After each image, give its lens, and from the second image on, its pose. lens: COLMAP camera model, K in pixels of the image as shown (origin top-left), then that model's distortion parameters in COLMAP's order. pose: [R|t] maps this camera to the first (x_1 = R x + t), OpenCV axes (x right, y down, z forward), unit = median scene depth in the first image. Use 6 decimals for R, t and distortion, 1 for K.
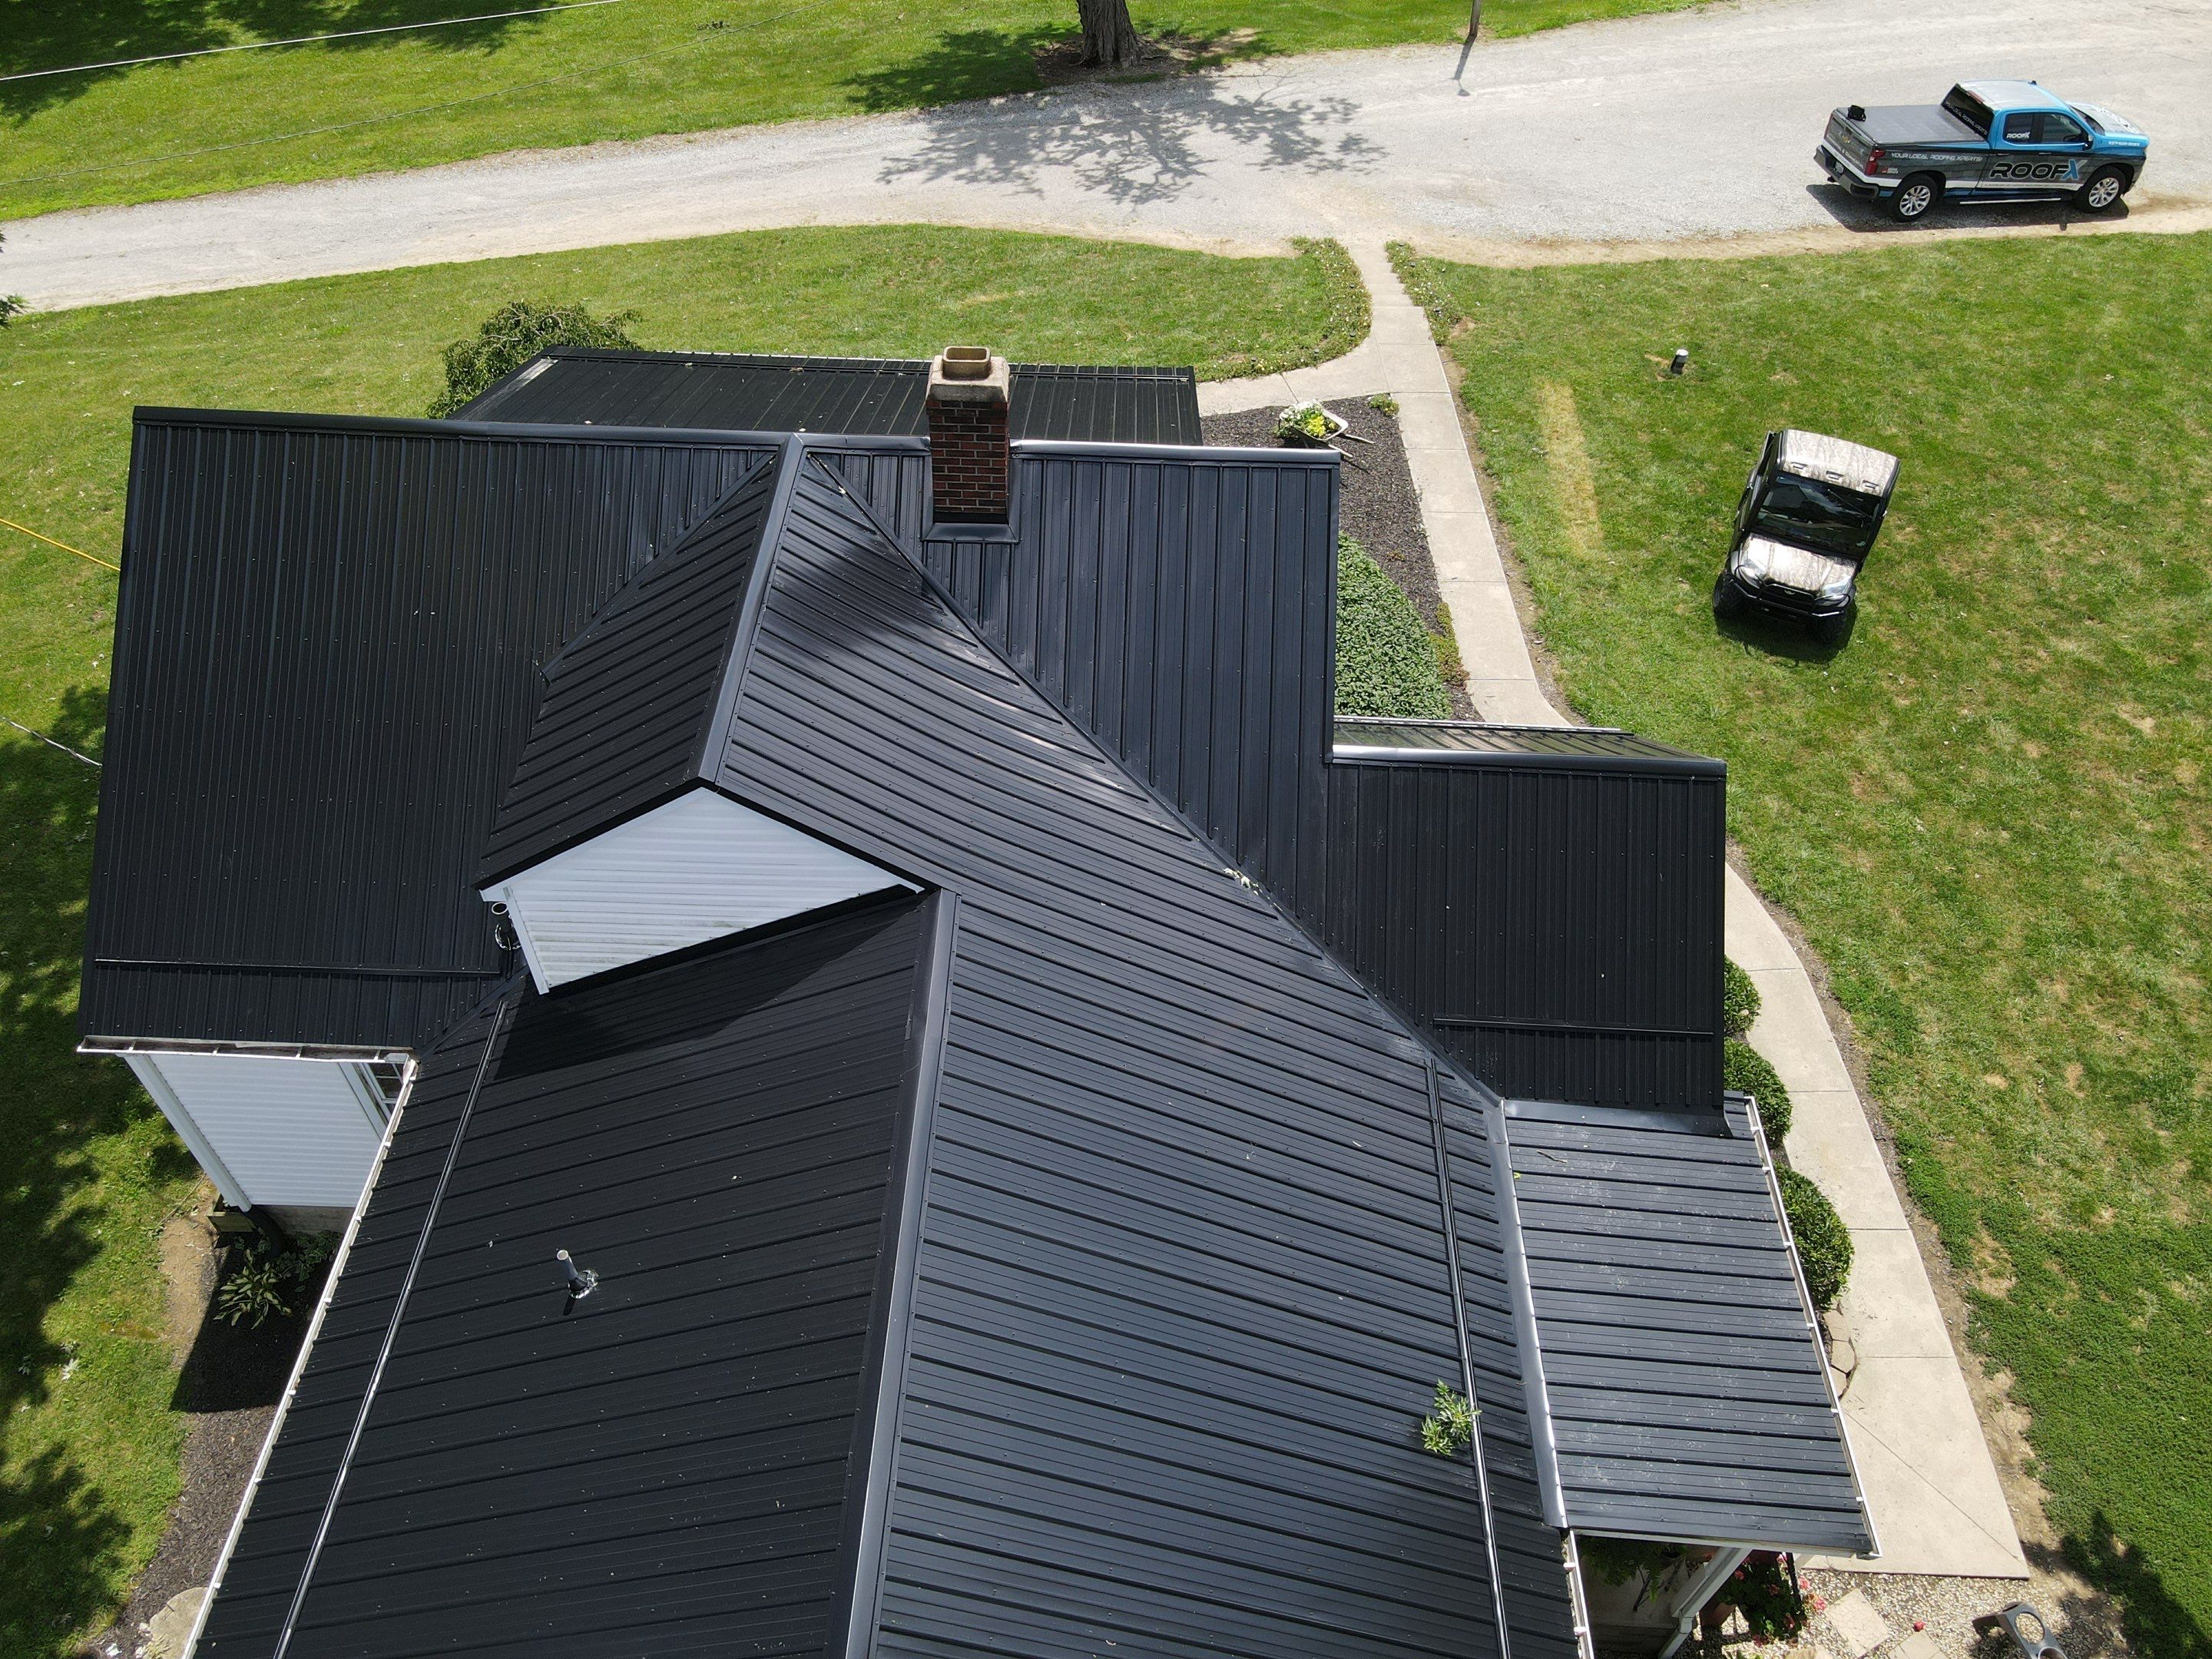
lens RADIAL K [[1630.0, 0, 1086.5], [0, 1630.0, 821.4], [0, 0, 1]] dist [0.028773, -0.025735]
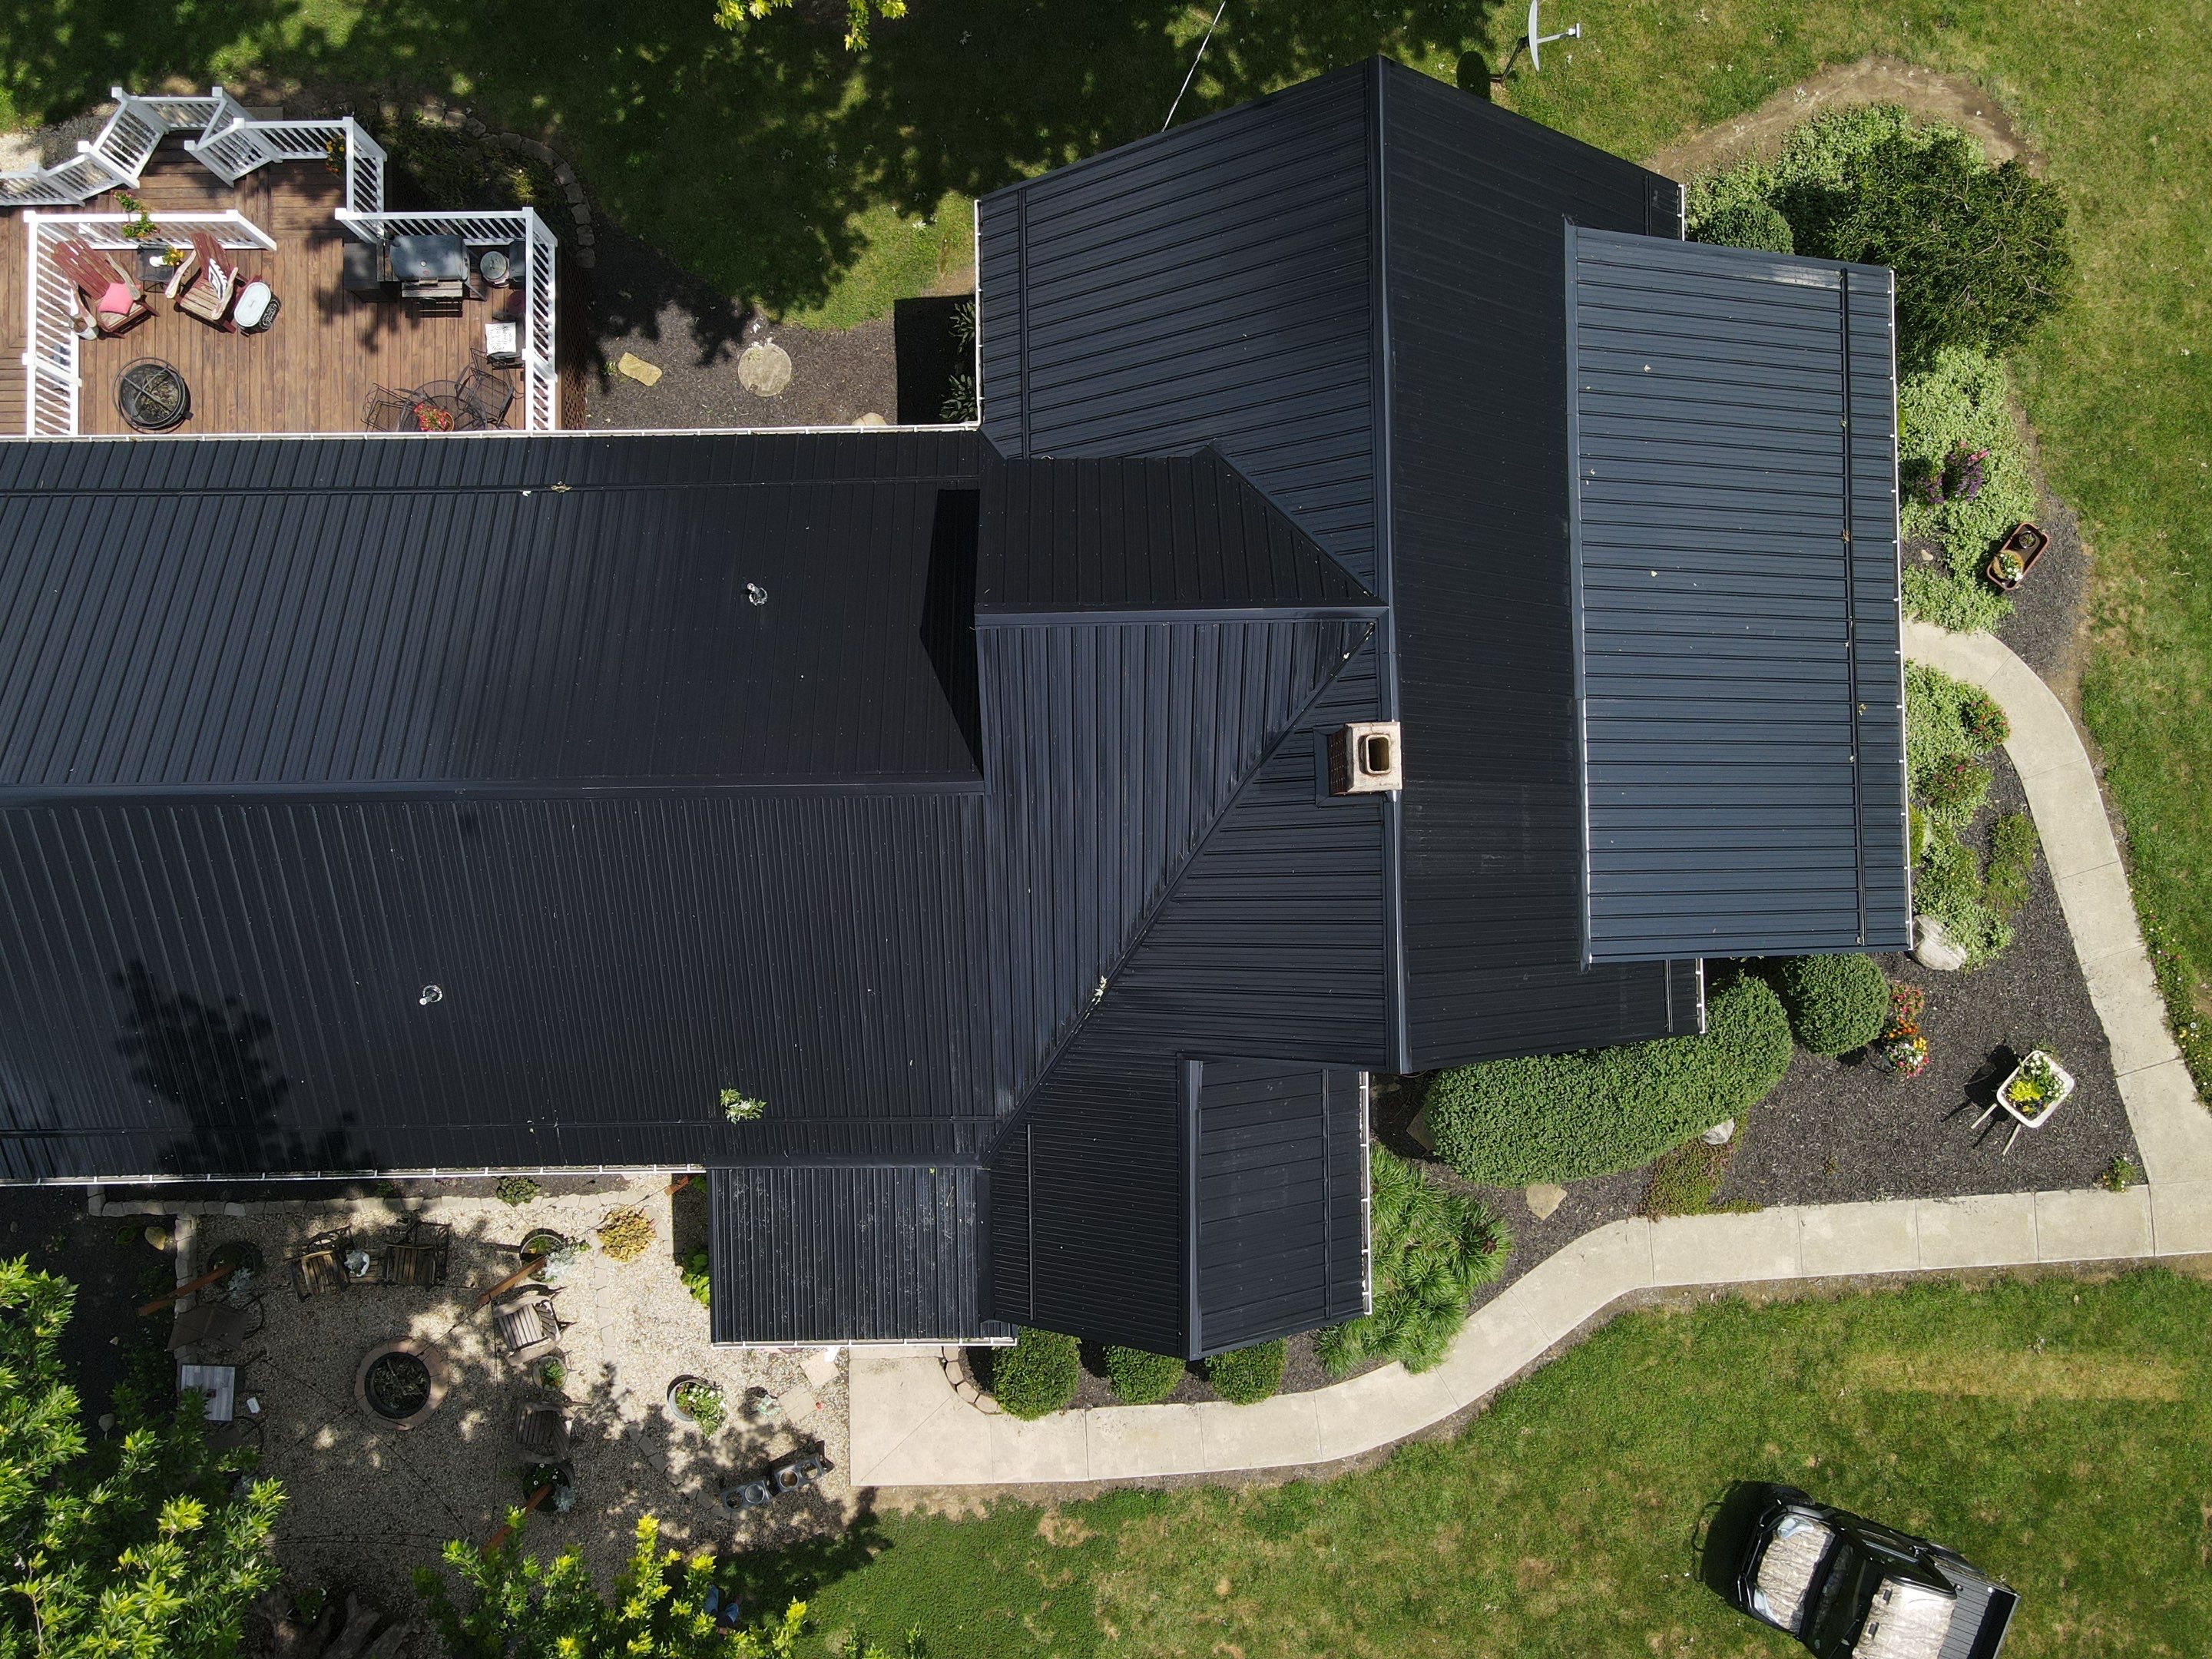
lens RADIAL K [[1630.0, 0, 1086.5], [0, 1630.0, 821.4], [0, 0, 1]] dist [0.028773, -0.025735]
pose [[0.051301, 0.997642, -0.045587, 0.009196], [-0.730078, 0.068610, 0.679910, -0.560338], [0.681435, -0.001598, 0.731877, -0.006231]]
